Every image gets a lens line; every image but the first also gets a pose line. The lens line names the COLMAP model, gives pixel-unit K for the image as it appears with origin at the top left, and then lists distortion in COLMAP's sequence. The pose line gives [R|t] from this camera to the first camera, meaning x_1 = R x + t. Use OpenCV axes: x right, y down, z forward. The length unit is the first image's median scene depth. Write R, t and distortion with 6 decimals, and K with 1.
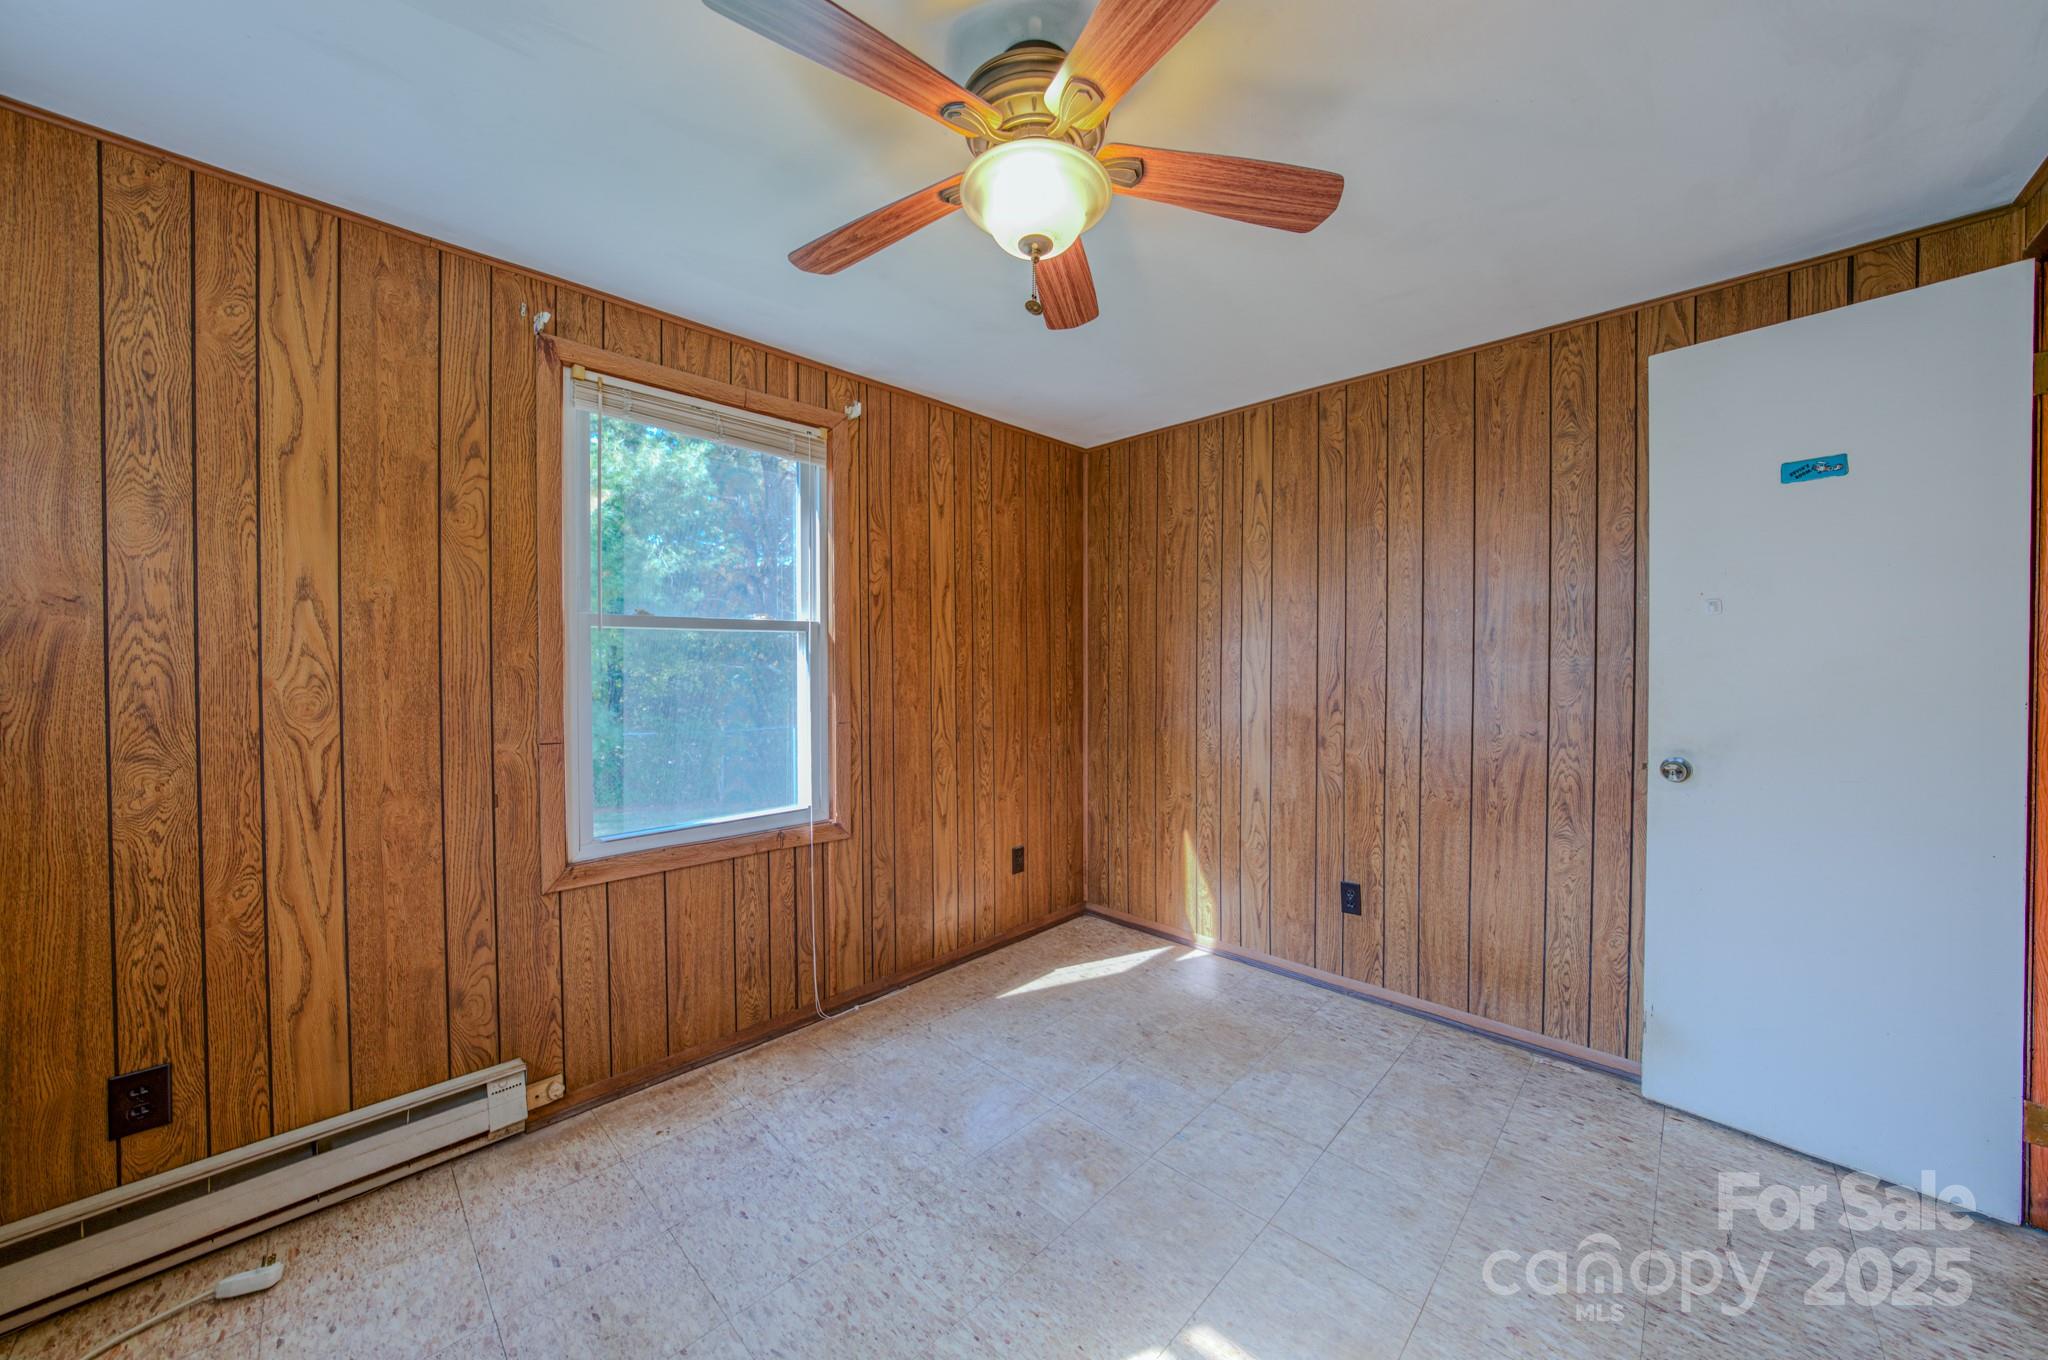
lens RADIAL K [[714.0, 0, 1032.5], [0, 714.0, 677.5], [0, 0, 1]] dist [-0.018138, 0.003642]
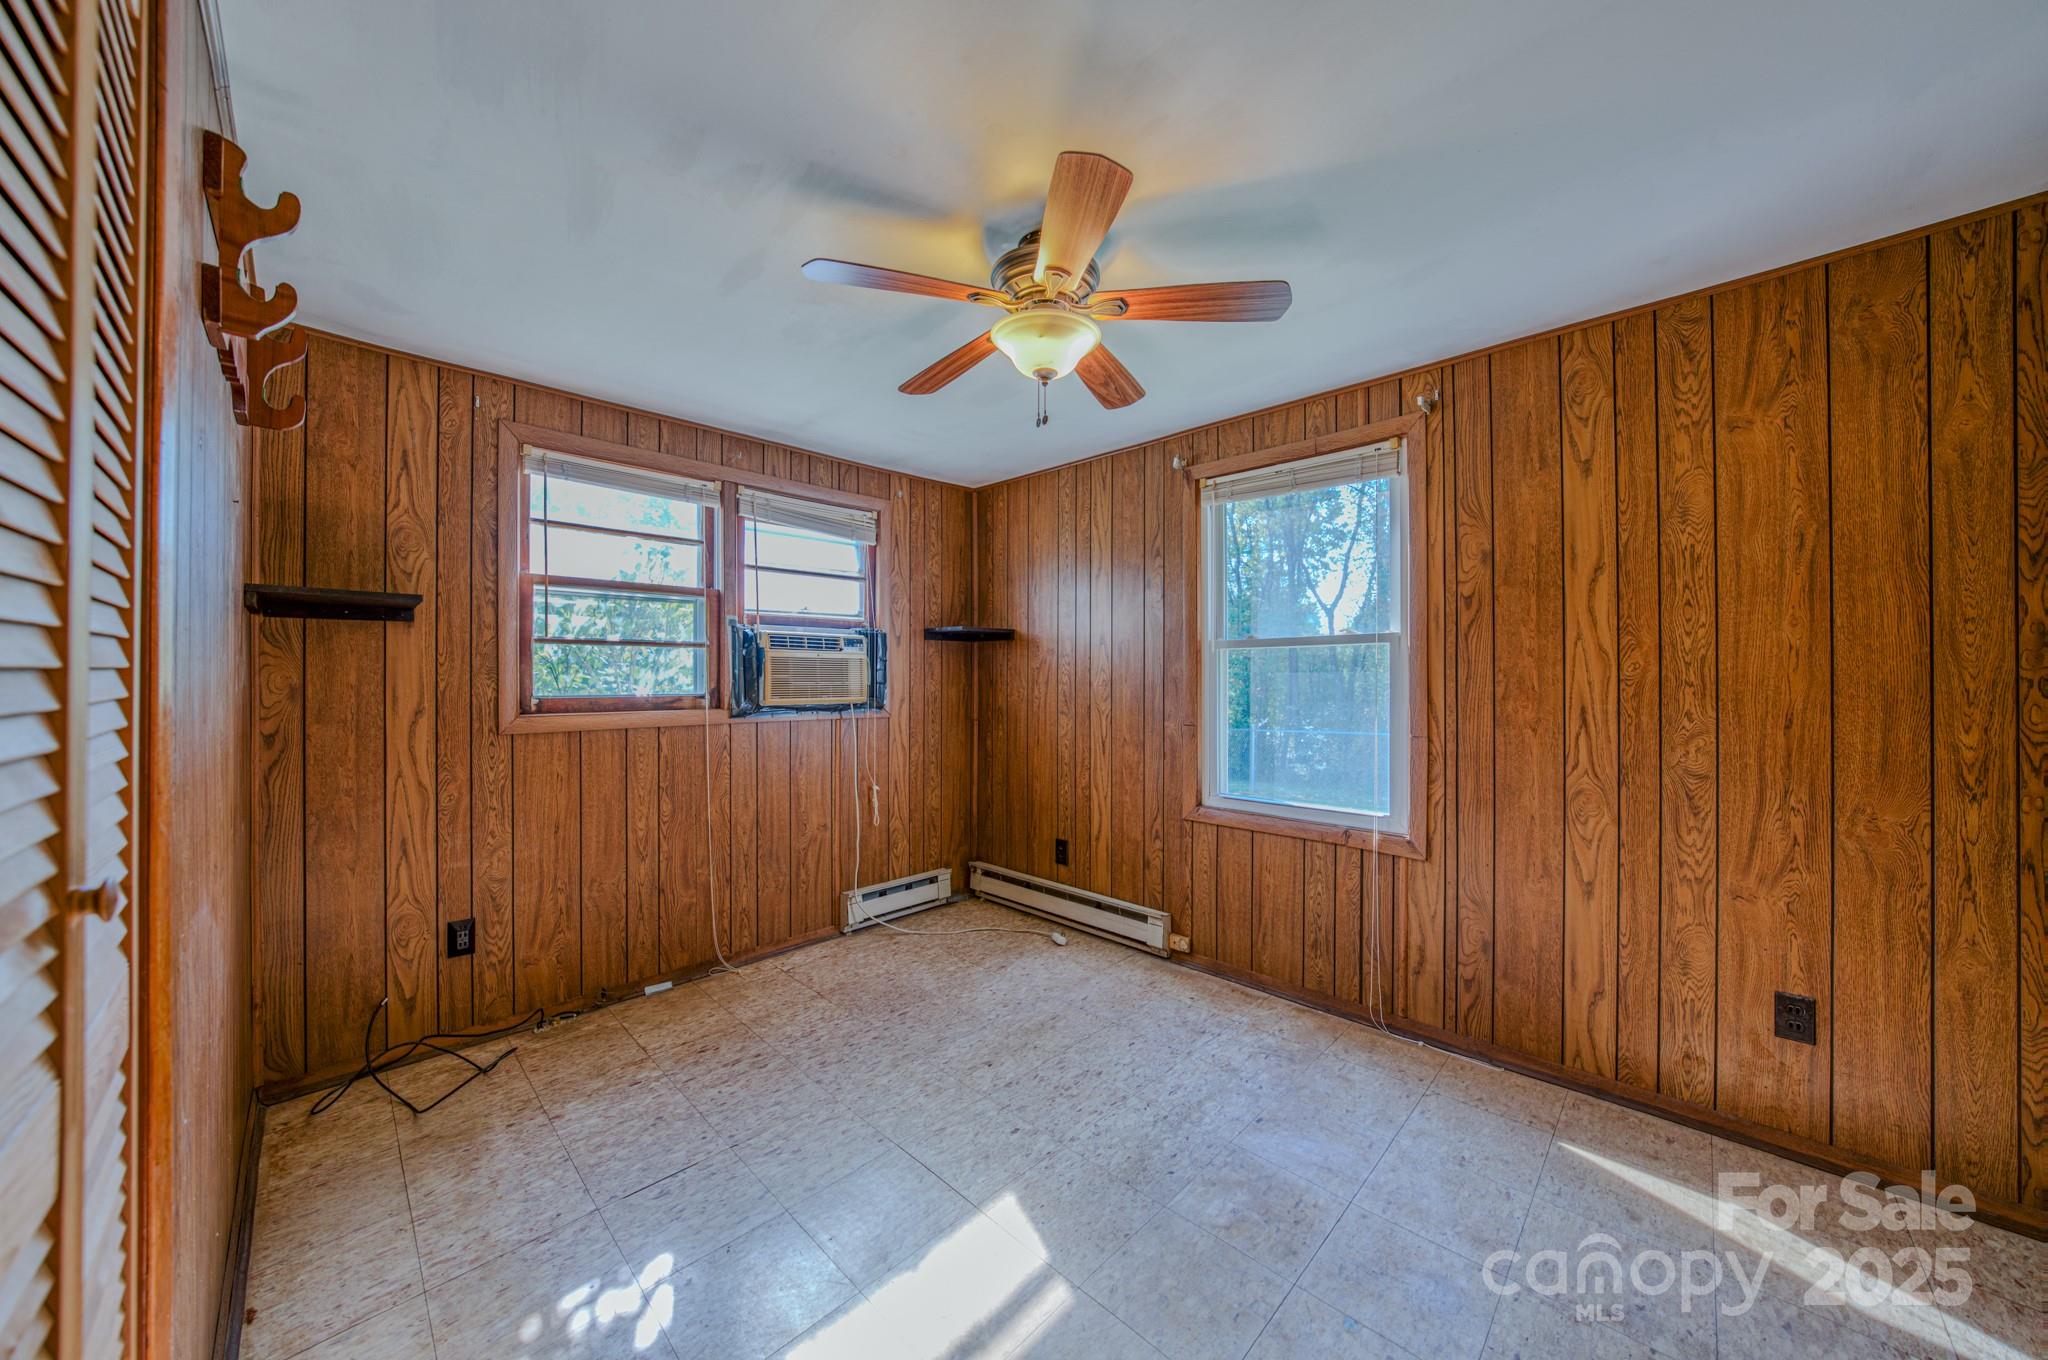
lens RADIAL K [[714.0, 0, 1031.1], [0, 714.0, 680.3], [0, 0, 1]] dist [-0.018138, 0.003642]
pose [[0.004605, 0.008065, -0.999957, 0.717763], [-0.019956, 0.999769, 0.007972, -0.009712], [0.999790, 0.019918, 0.004765, 0.506594]]
